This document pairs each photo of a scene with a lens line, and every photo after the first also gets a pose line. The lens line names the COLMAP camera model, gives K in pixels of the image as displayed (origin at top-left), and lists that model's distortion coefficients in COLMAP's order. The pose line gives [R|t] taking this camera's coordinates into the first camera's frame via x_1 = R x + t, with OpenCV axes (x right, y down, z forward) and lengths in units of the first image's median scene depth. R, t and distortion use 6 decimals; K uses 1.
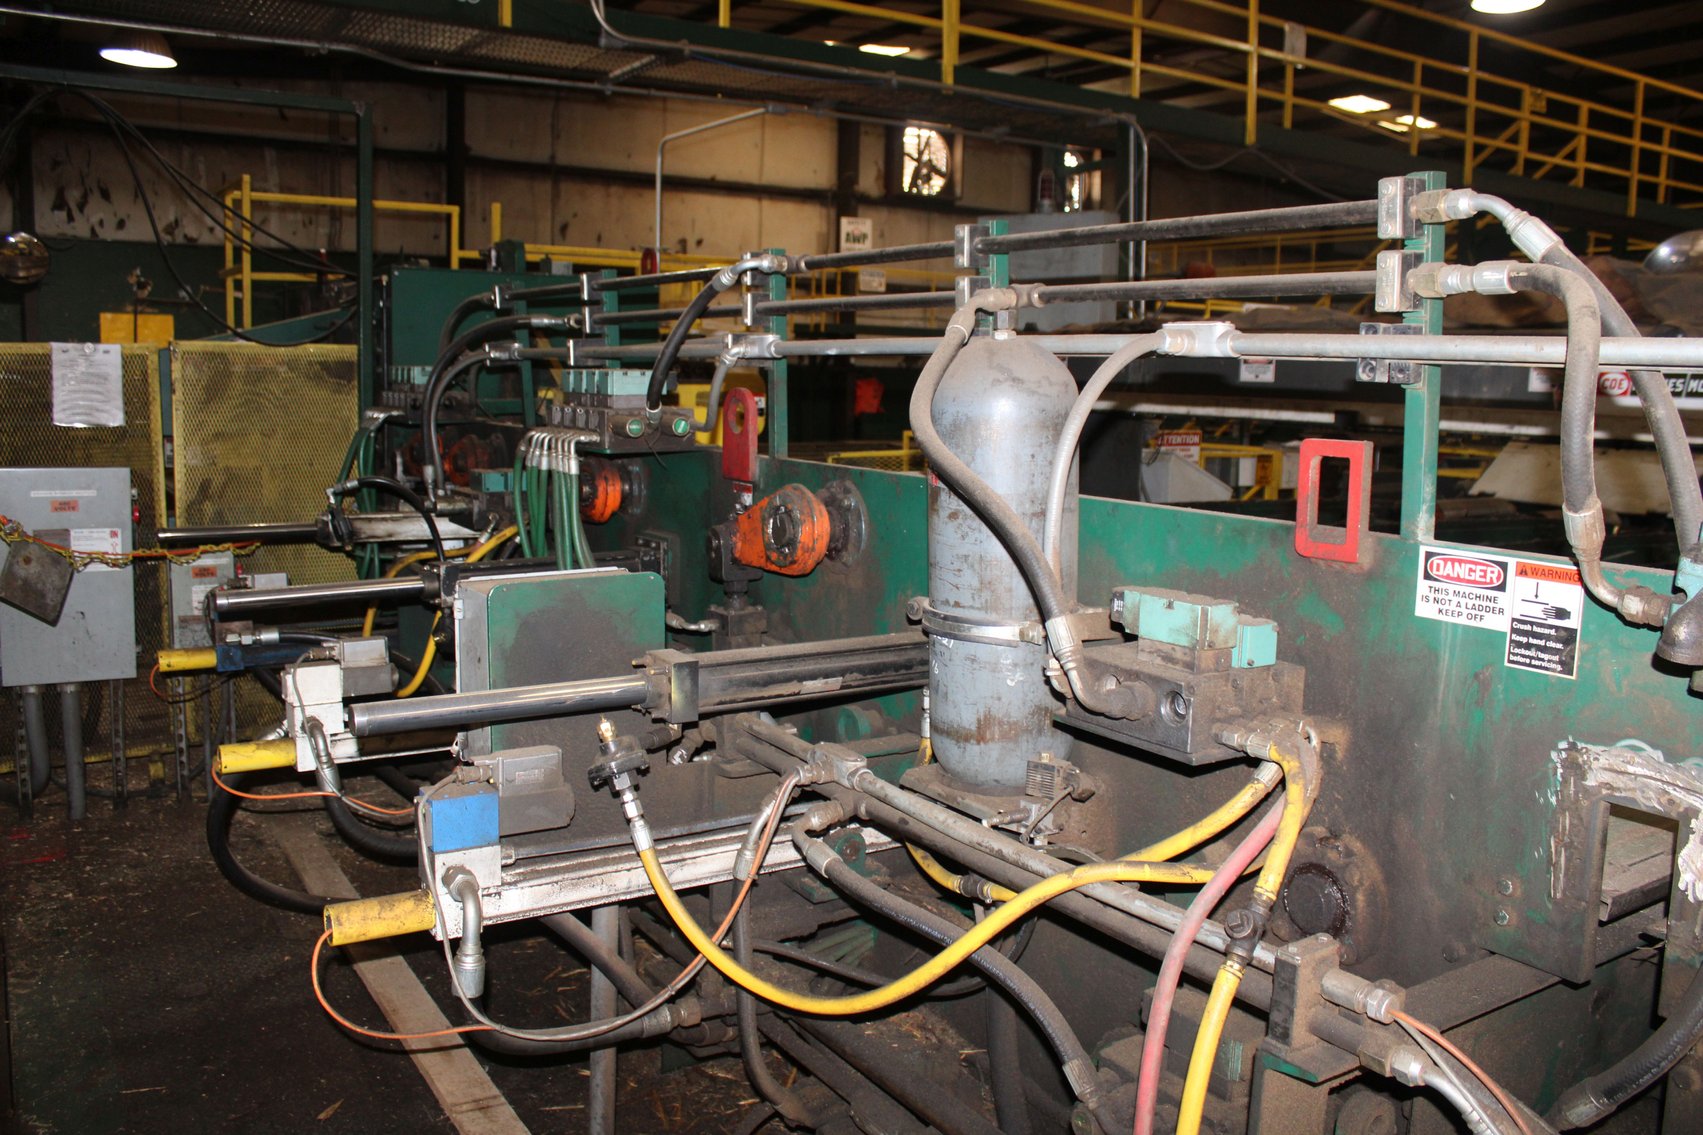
lens RADIAL K [[1420.1, 0, 865.5], [0, 1420.1, 565.3], [0, 0, 1]] dist [-0.165213, 0.145961]
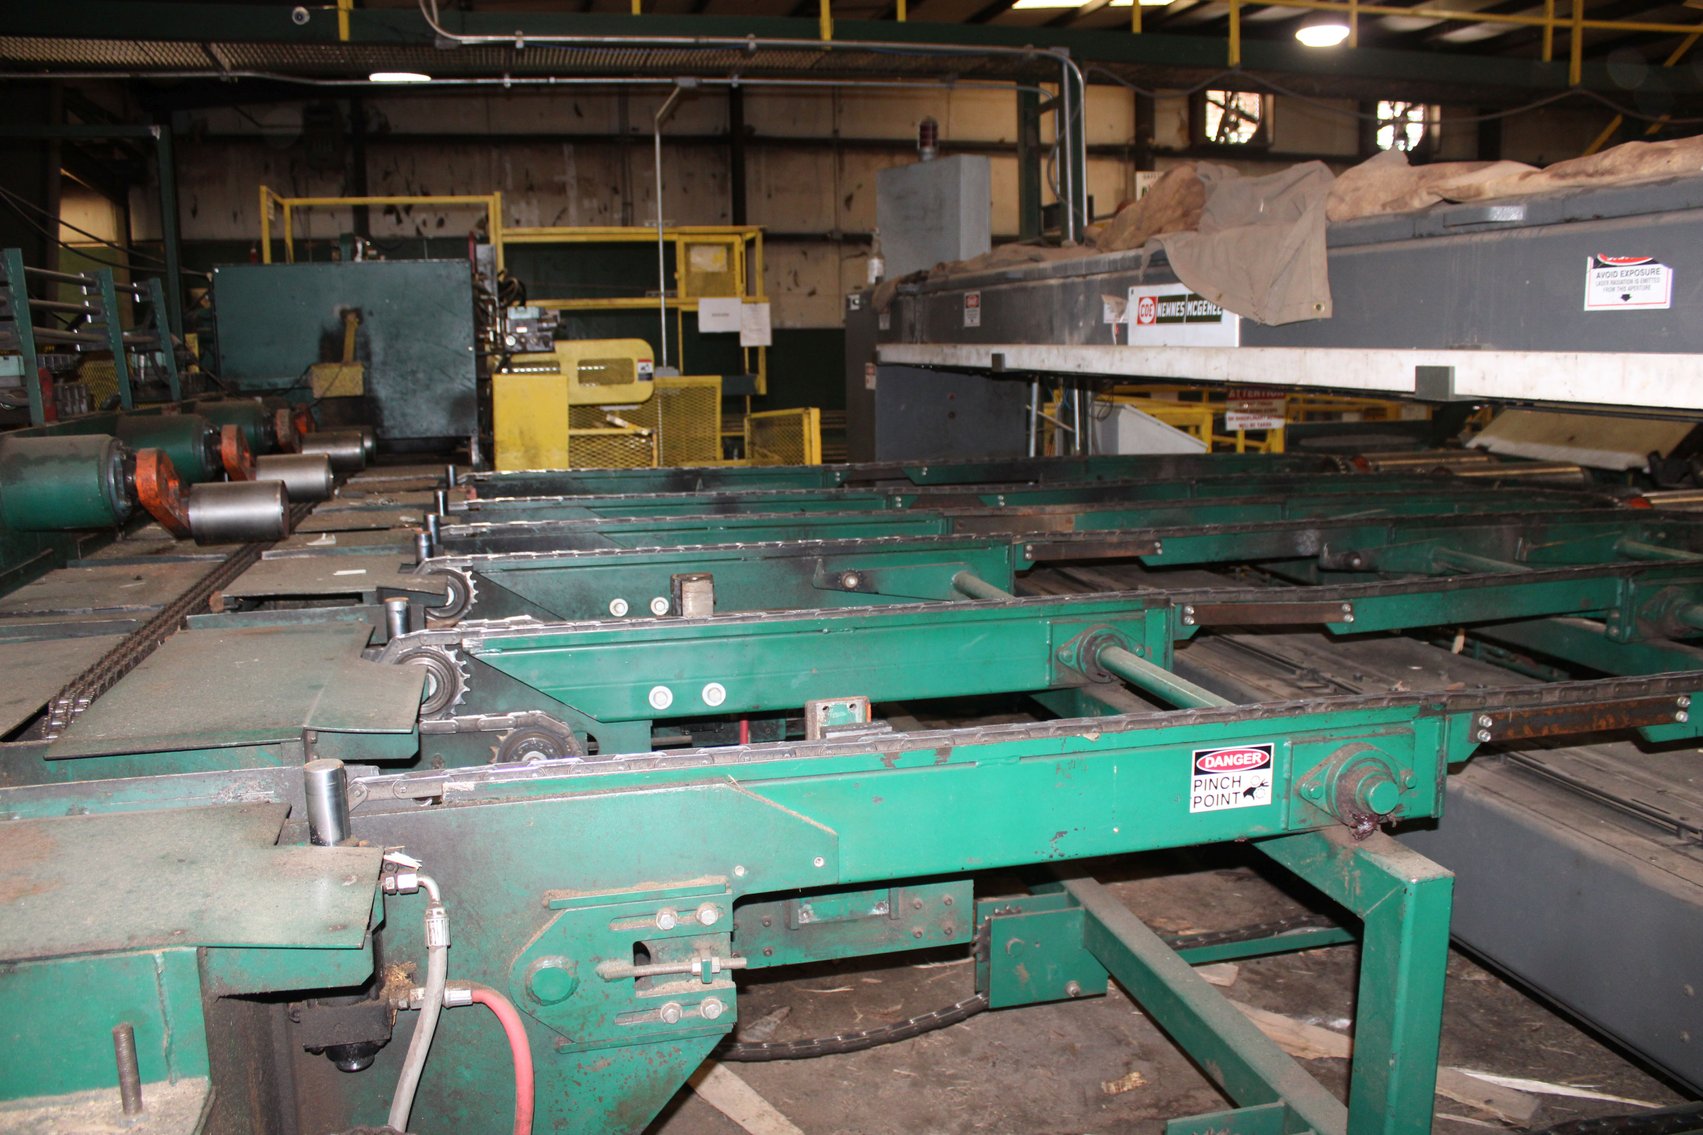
lens RADIAL K [[1420.1, 0, 875.6], [0, 1420.1, 563.7], [0, 0, 1]] dist [-0.165213, 0.145961]
pose [[0.948505, 0.010617, -0.316583, 0.120461], [-0.002999, 0.999694, 0.024542, 0.000627], [0.316747, -0.022329, 0.948247, 0.019377]]
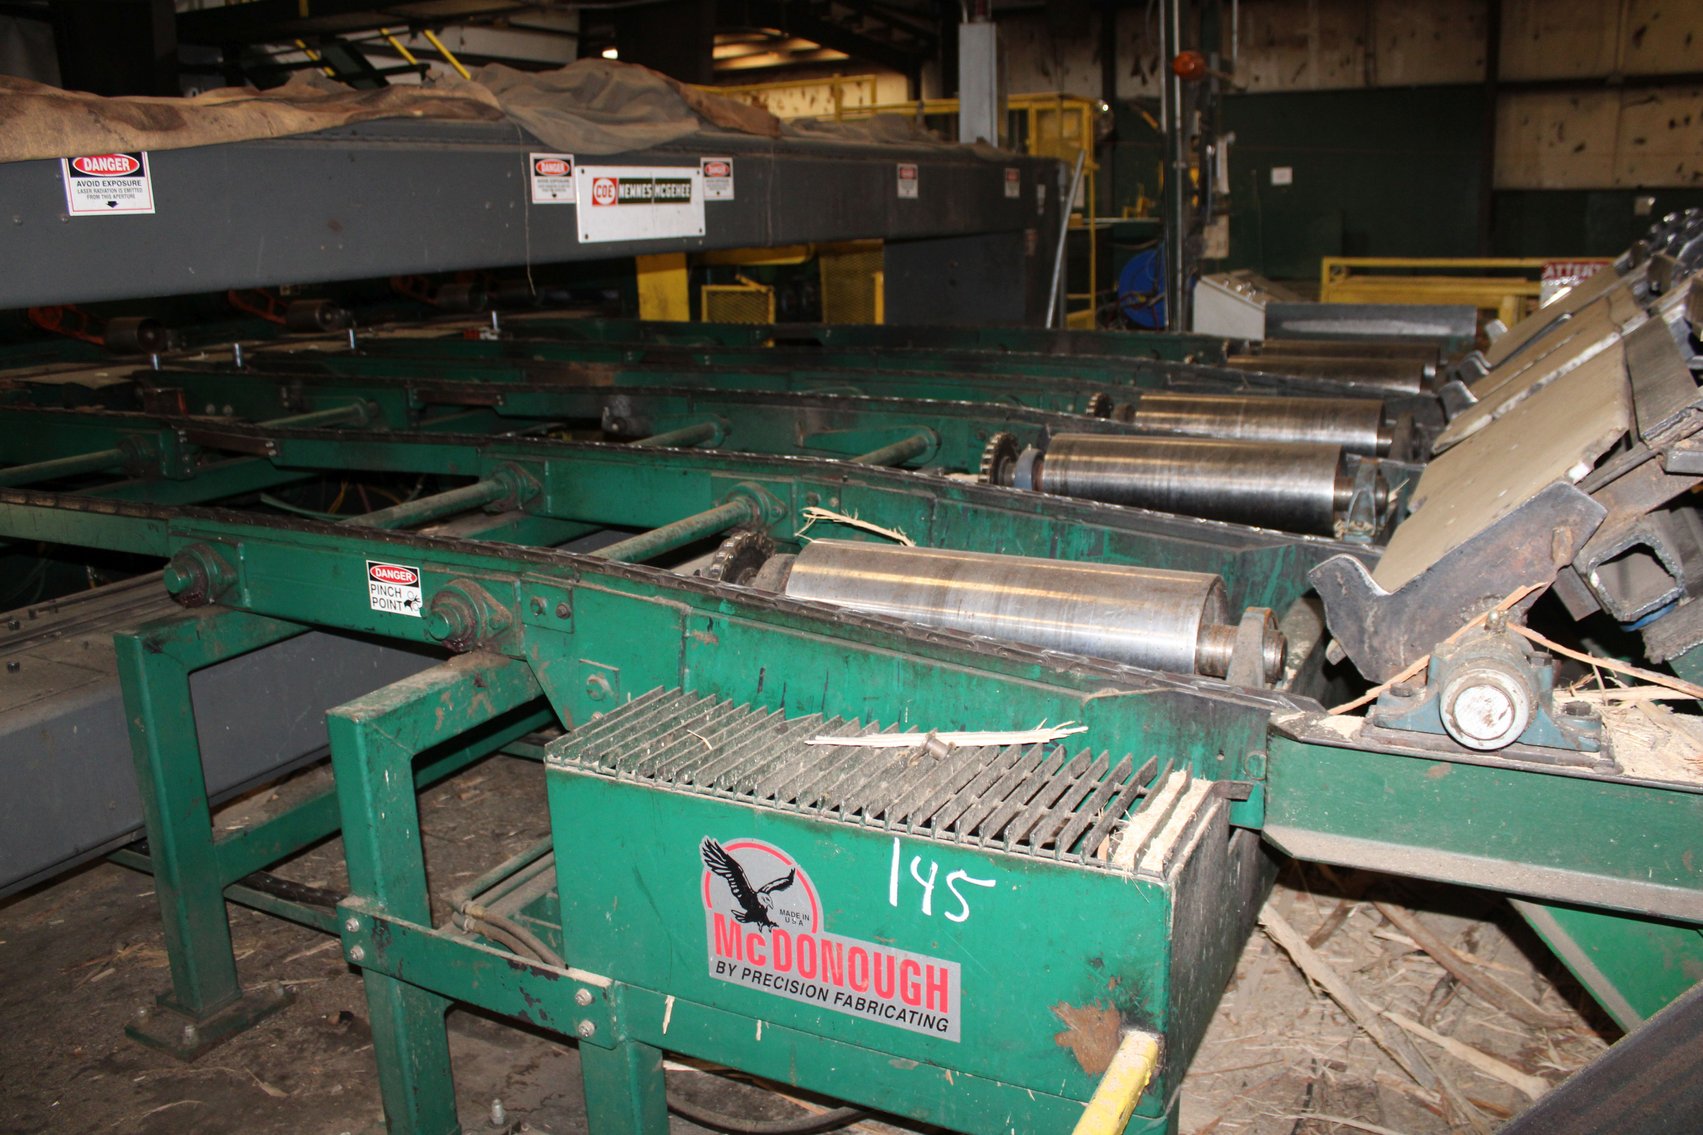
lens RADIAL K [[1420.1, 0, 854.0], [0, 1420.1, 567.8], [0, 0, 1]] dist [-0.165213, 0.145961]
pose [[0.506195, 0.170634, -0.845370, 0.282463], [-0.071272, 0.985155, 0.156172, -0.007953], [0.859469, -0.018802, 0.510842, 0.123195]]
